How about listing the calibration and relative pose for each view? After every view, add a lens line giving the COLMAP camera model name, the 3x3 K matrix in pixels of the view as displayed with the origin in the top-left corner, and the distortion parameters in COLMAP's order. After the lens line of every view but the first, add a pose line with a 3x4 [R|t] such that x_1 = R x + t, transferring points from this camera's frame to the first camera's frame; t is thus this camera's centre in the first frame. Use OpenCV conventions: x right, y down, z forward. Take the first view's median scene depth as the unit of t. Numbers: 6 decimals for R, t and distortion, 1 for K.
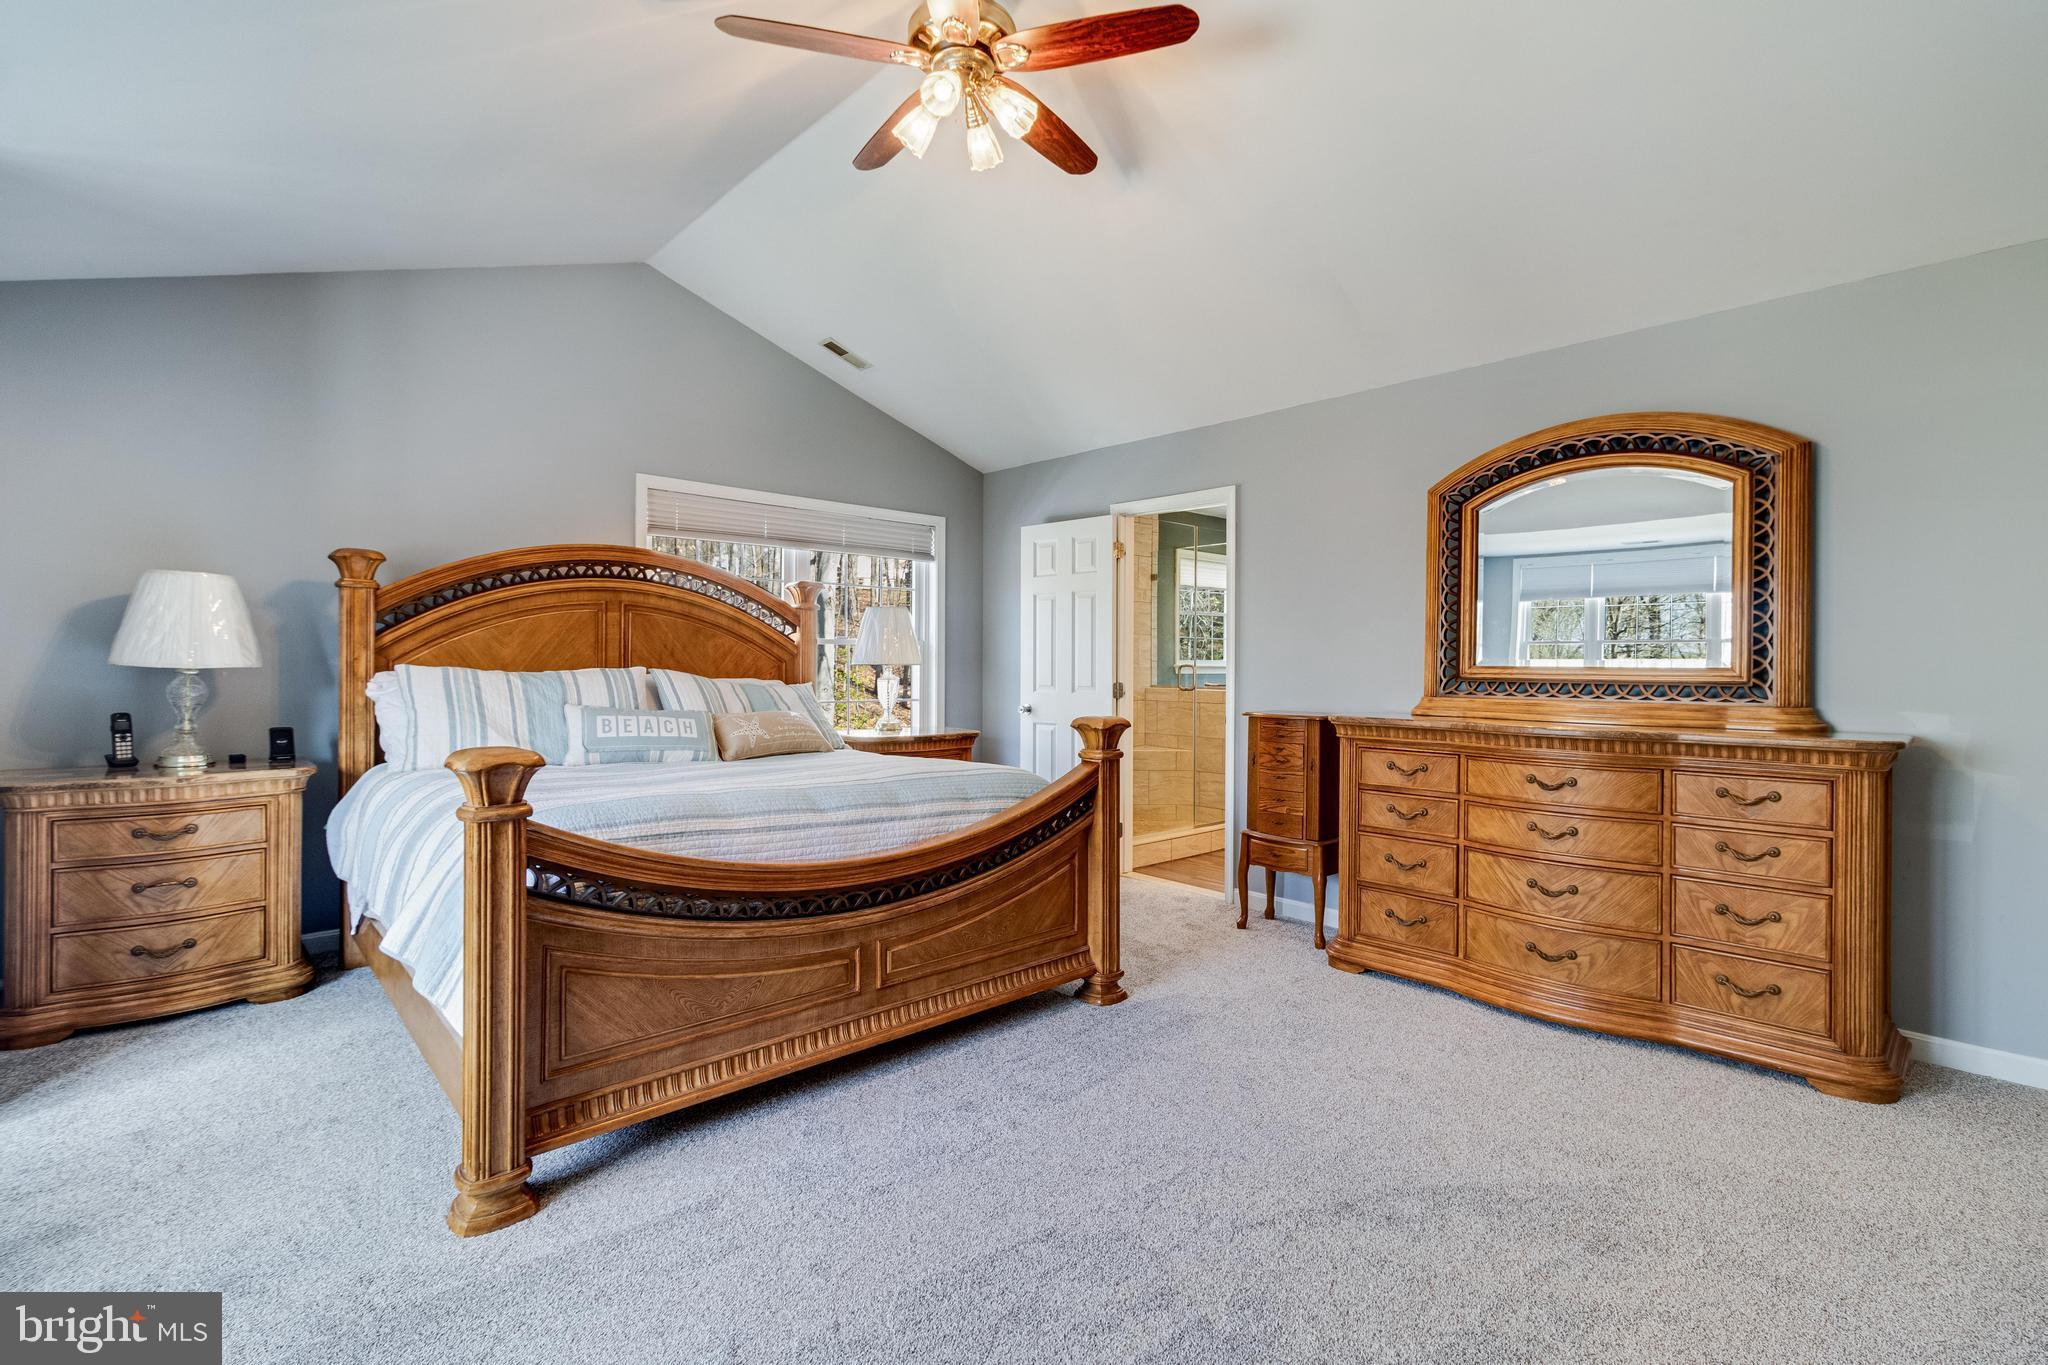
lens RADIAL K [[941.5, 0, 1022.6], [0, 941.5, 676.1], [0, 0, 1]] dist [0.009986, -0.002129]
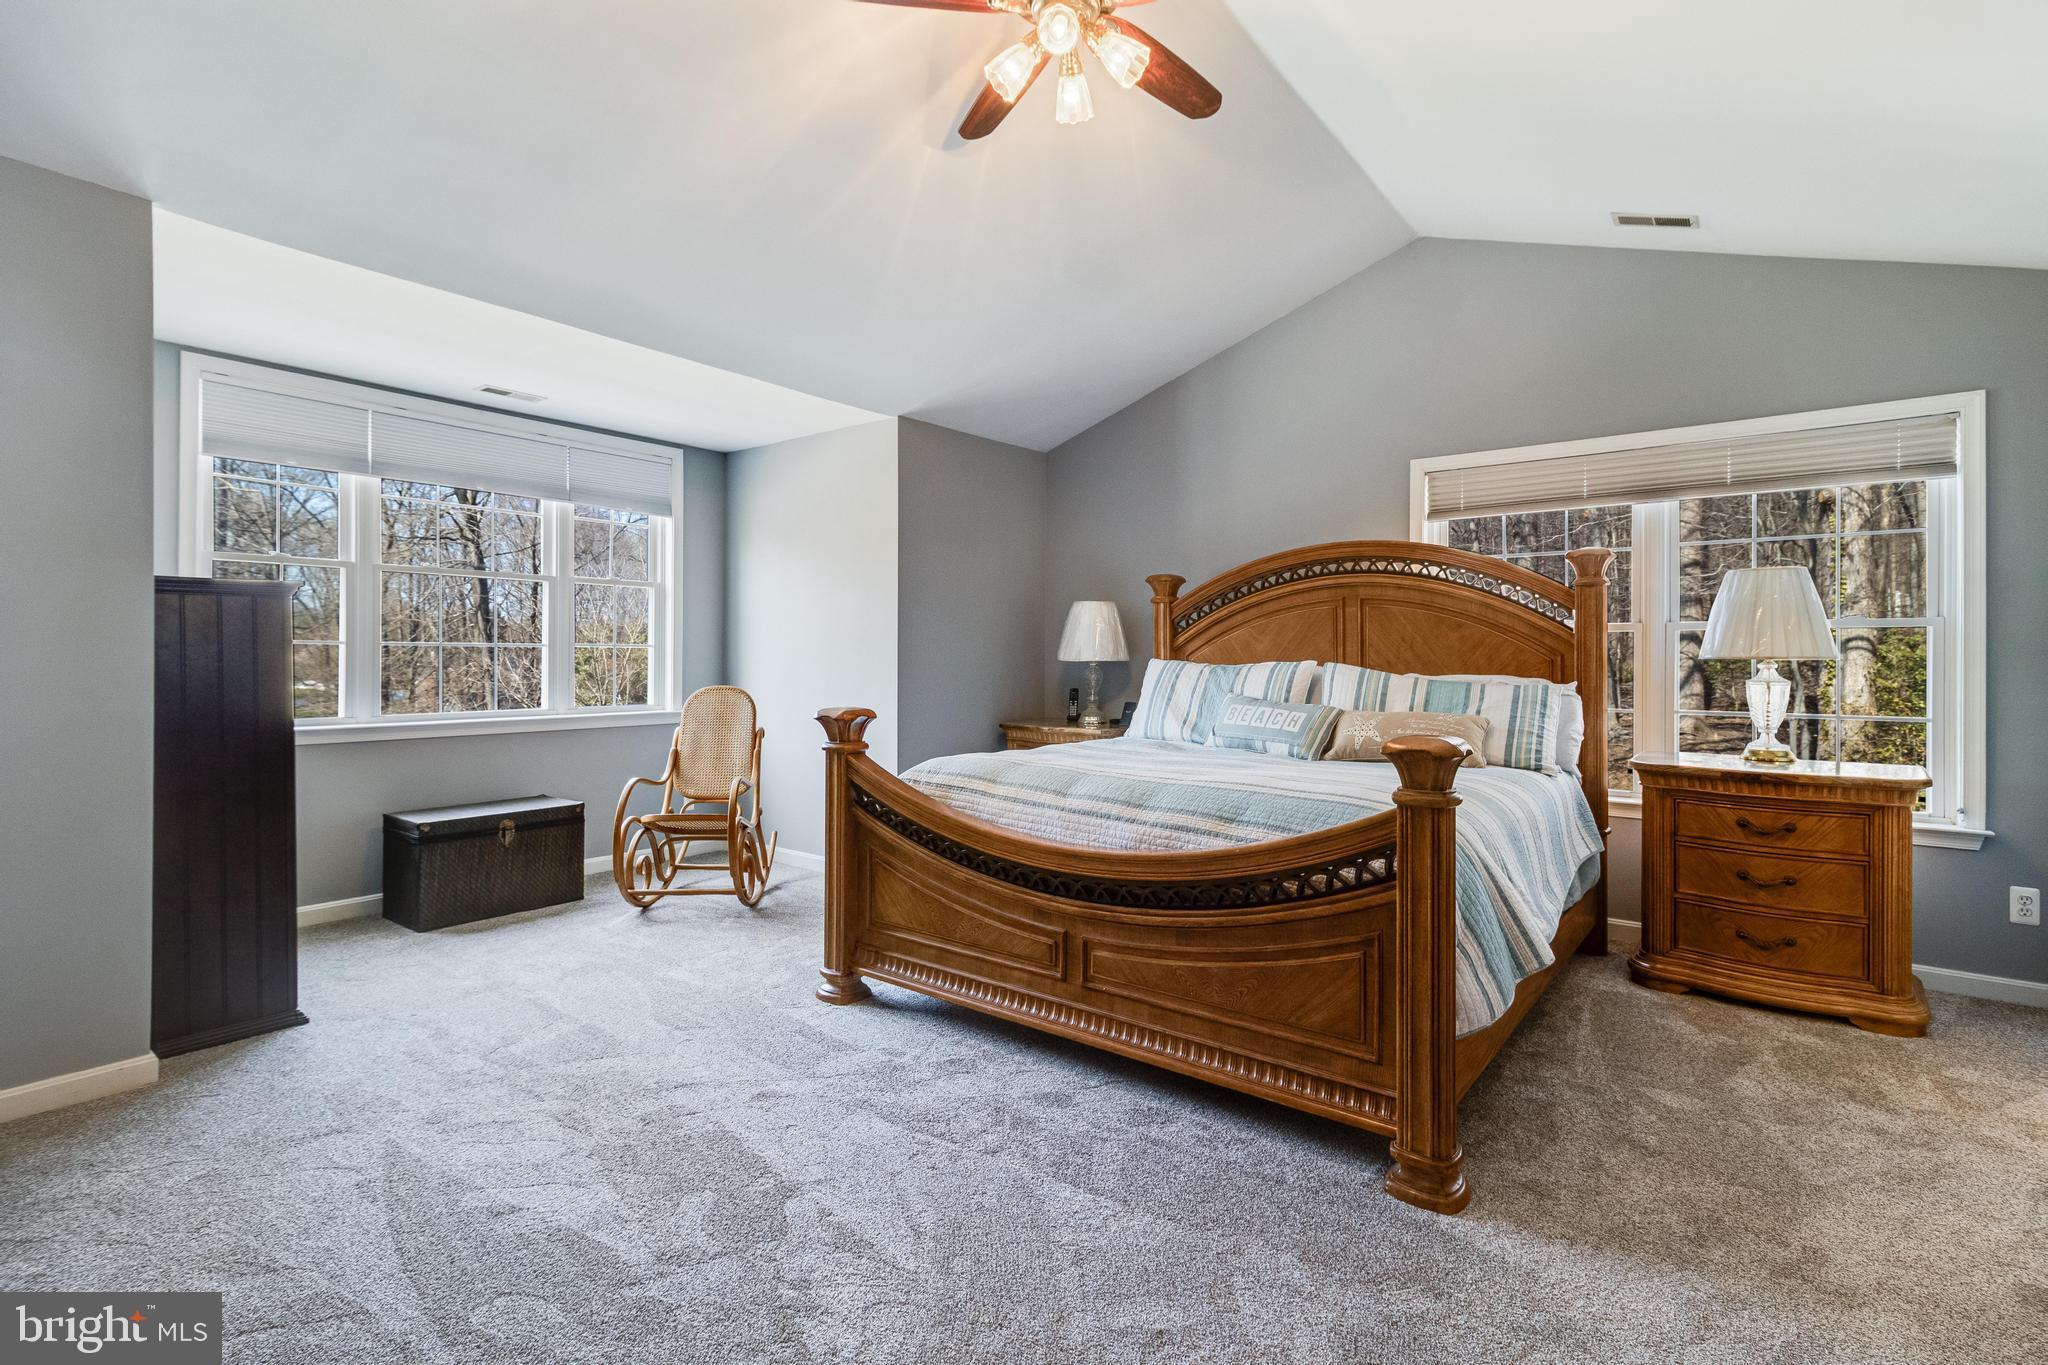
lens RADIAL K [[941.5, 0, 1020.1], [0, 941.5, 665.2], [0, 0, 1]] dist [0.009986, -0.002129]
pose [[0.157974, 0.001742, -0.987442, 0.579819], [-0.017101, 0.999853, -0.000972, 0.001493], [0.987295, 0.017040, 0.157981, 0.563728]]
